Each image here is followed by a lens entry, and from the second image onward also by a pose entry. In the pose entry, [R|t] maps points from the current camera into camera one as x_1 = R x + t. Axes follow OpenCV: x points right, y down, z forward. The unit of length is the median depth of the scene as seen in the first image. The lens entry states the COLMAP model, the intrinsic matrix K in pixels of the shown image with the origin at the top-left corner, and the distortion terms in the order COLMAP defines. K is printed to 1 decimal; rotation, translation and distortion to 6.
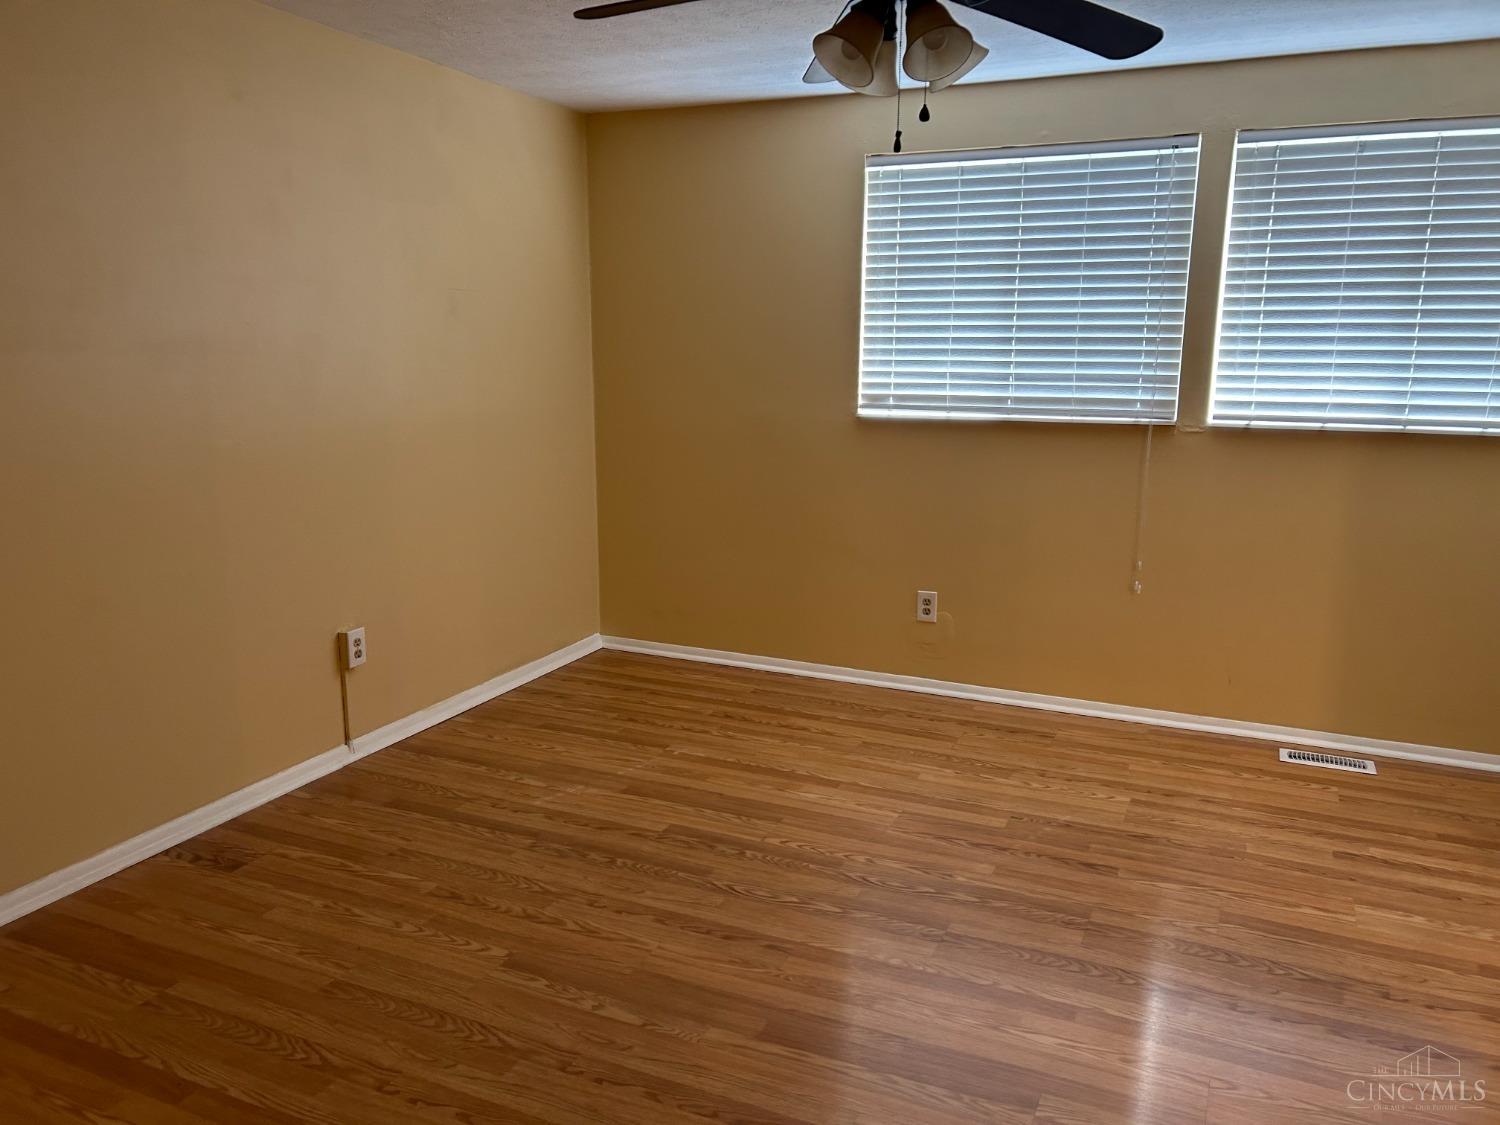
lens RADIAL K [[1131.9, 0, 752.1], [0, 1131.9, 572.6], [0, 0, 1]] dist [0.065391, -0.061210]
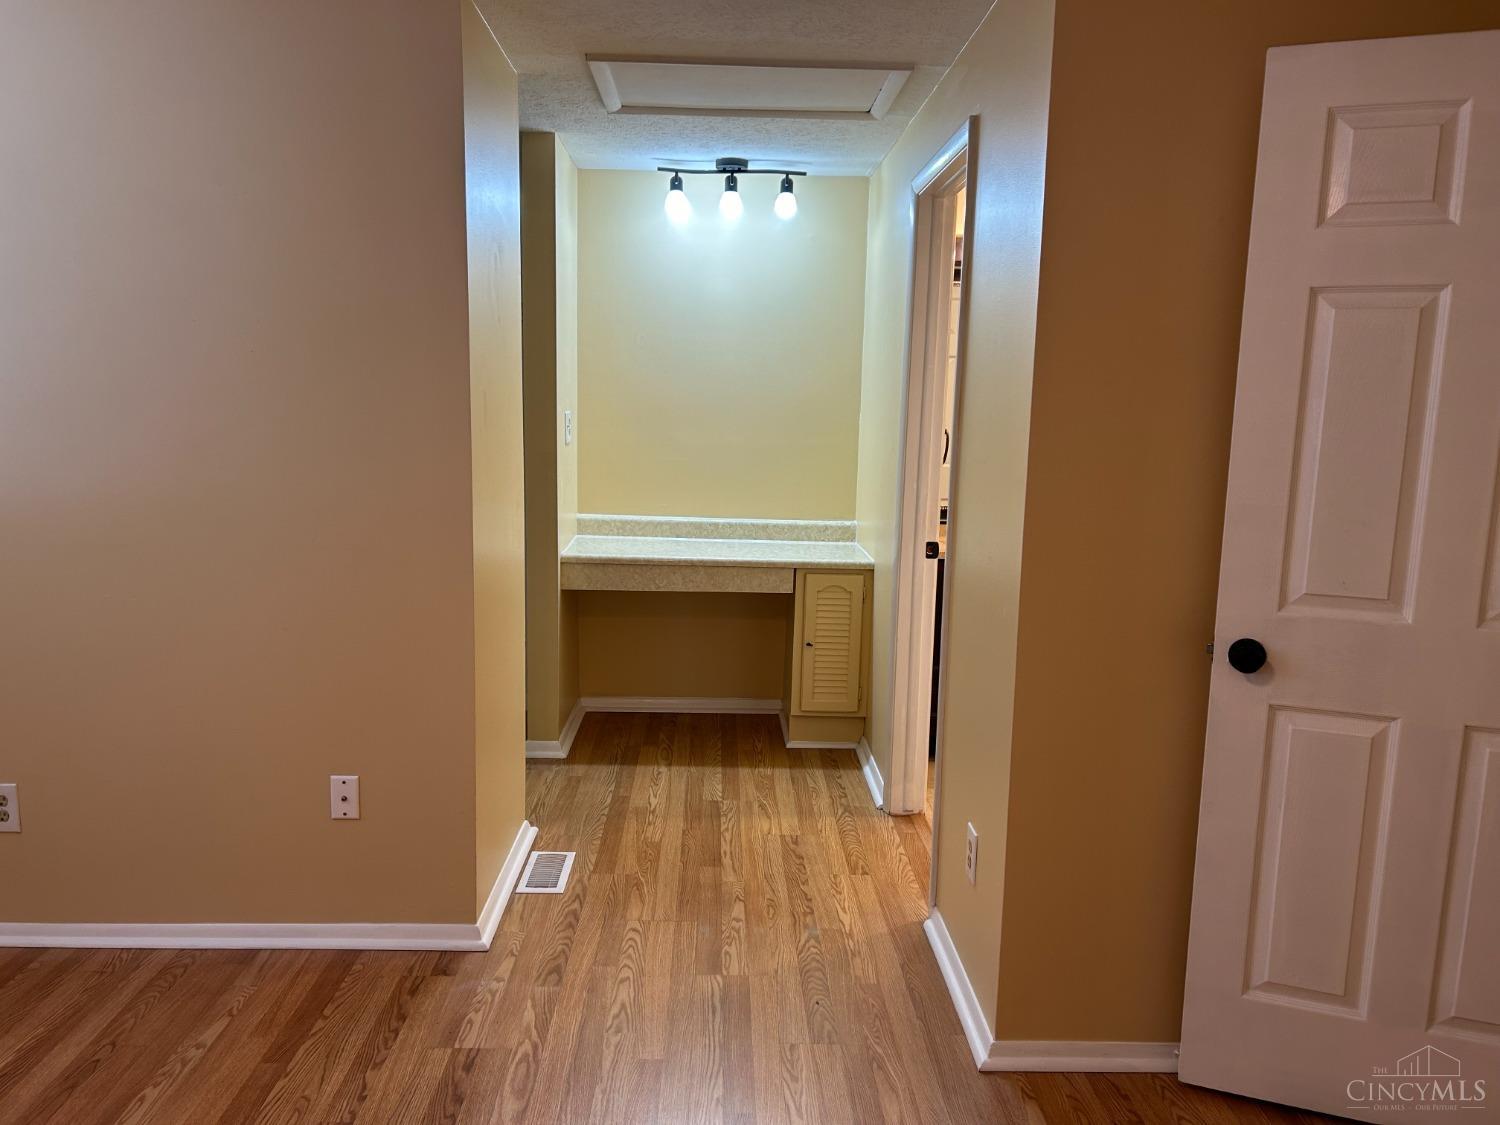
lens RADIAL K [[1131.9, 0, 742.4], [0, 1131.9, 575.1], [0, 0, 1]] dist [0.065391, -0.061210]
pose [[-0.429173, -0.158345, 0.889234, -0.197981], [0.162928, 0.954791, 0.248653, -0.135654], [-0.888406, 0.251597, -0.383972, 0.641360]]
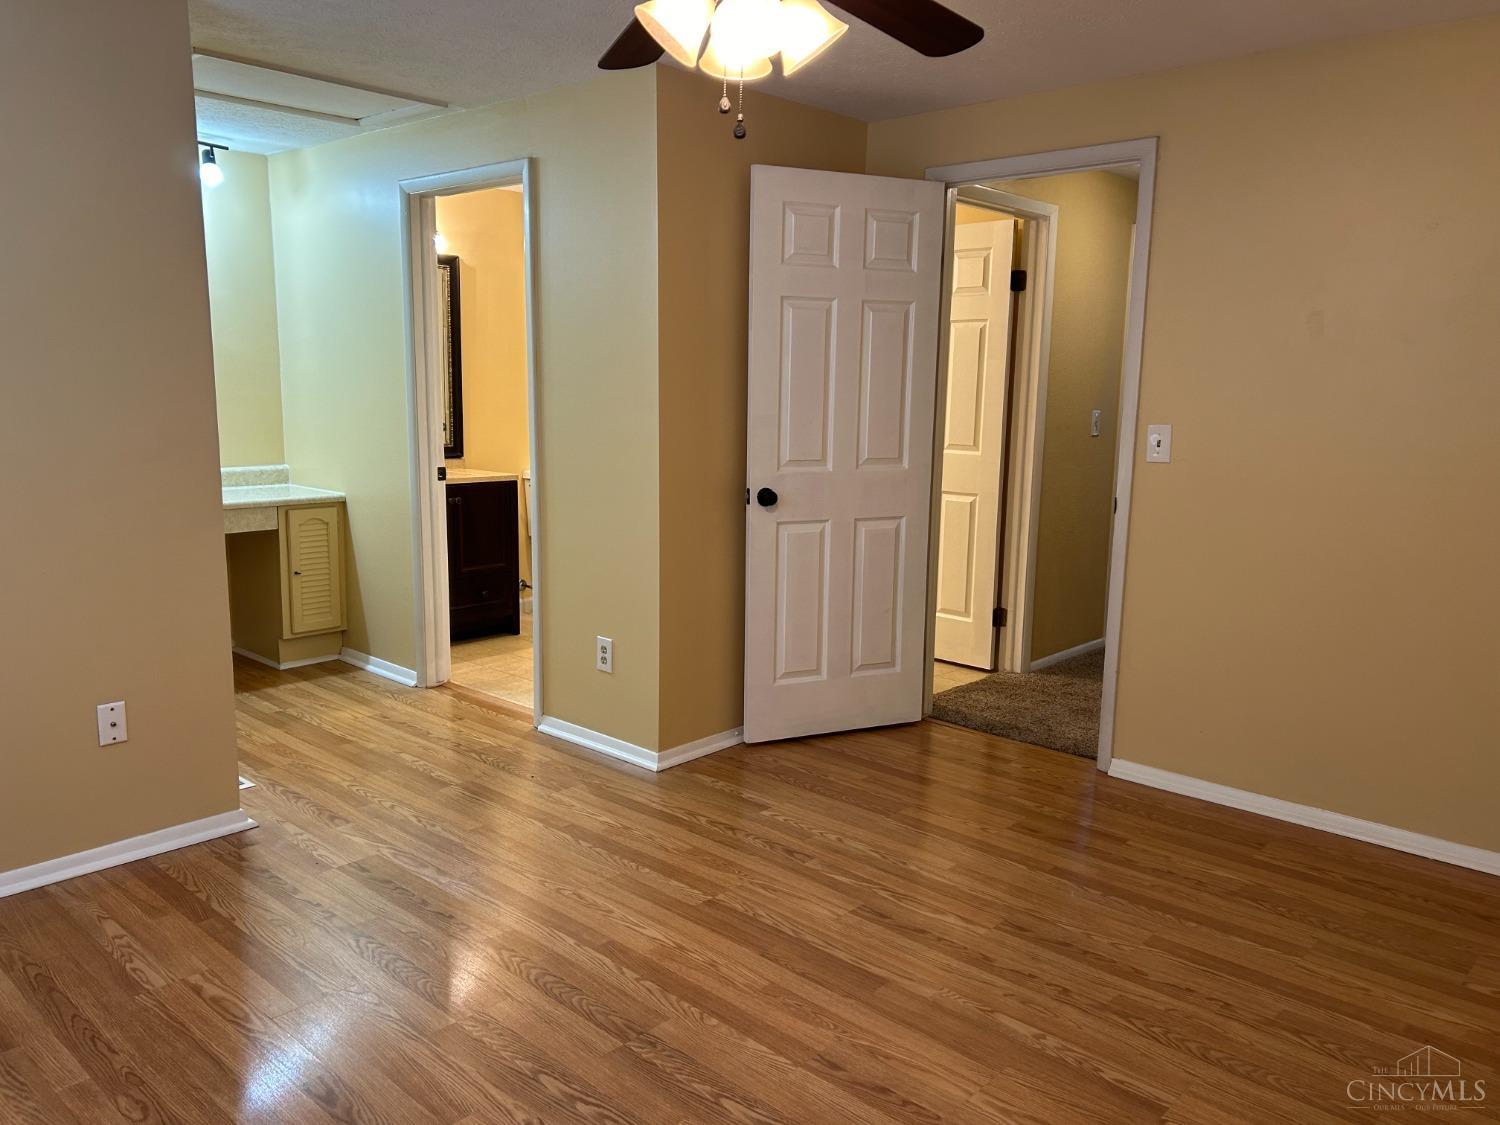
lens RADIAL K [[1131.9, 0, 754.1], [0, 1131.9, 573.7], [0, 0, 1]] dist [0.065391, -0.061210]
pose [[-0.949763, -0.075892, 0.303629, -0.110580], [0.041945, 0.930535, 0.363792, -0.228580], [-0.310146, 0.358252, -0.880605, 1.165239]]
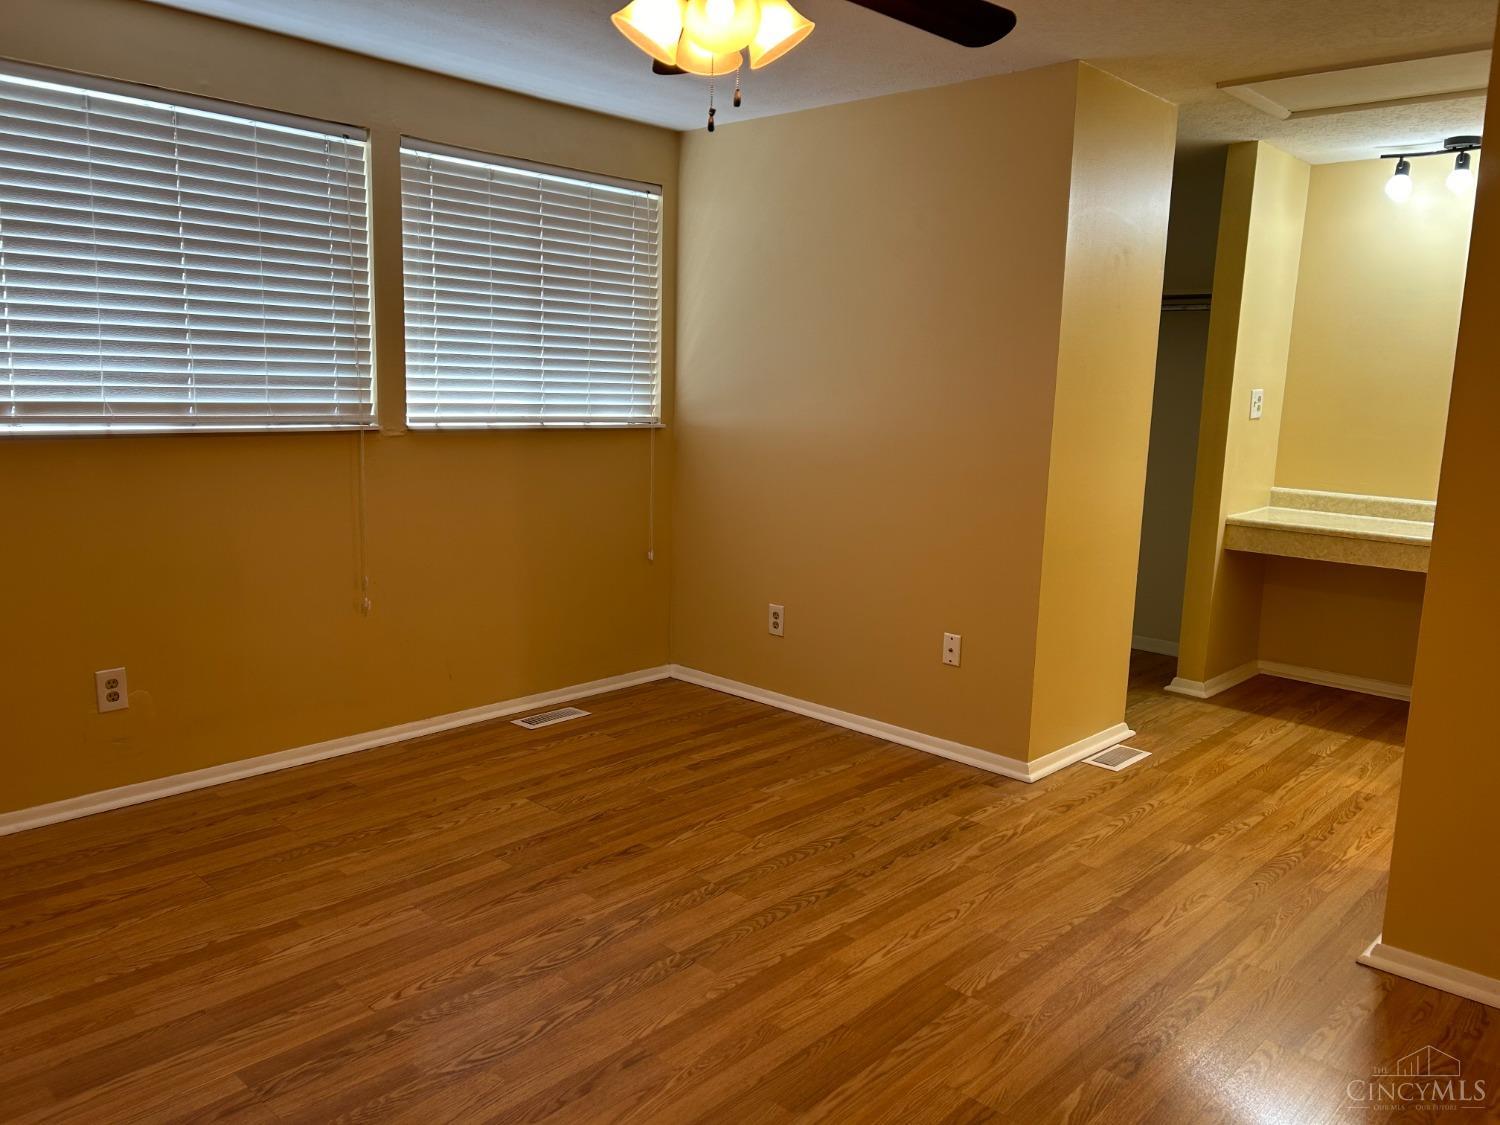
lens RADIAL K [[1131.9, 0, 761.7], [0, 1131.9, 566.6], [0, 0, 1]] dist [0.065391, -0.061210]
pose [[0.314922, -0.153409, 0.936637, -0.478742], [0.168305, 0.980237, 0.103962, -0.066291], [-0.934076, 0.124901, 0.334518, 0.421349]]
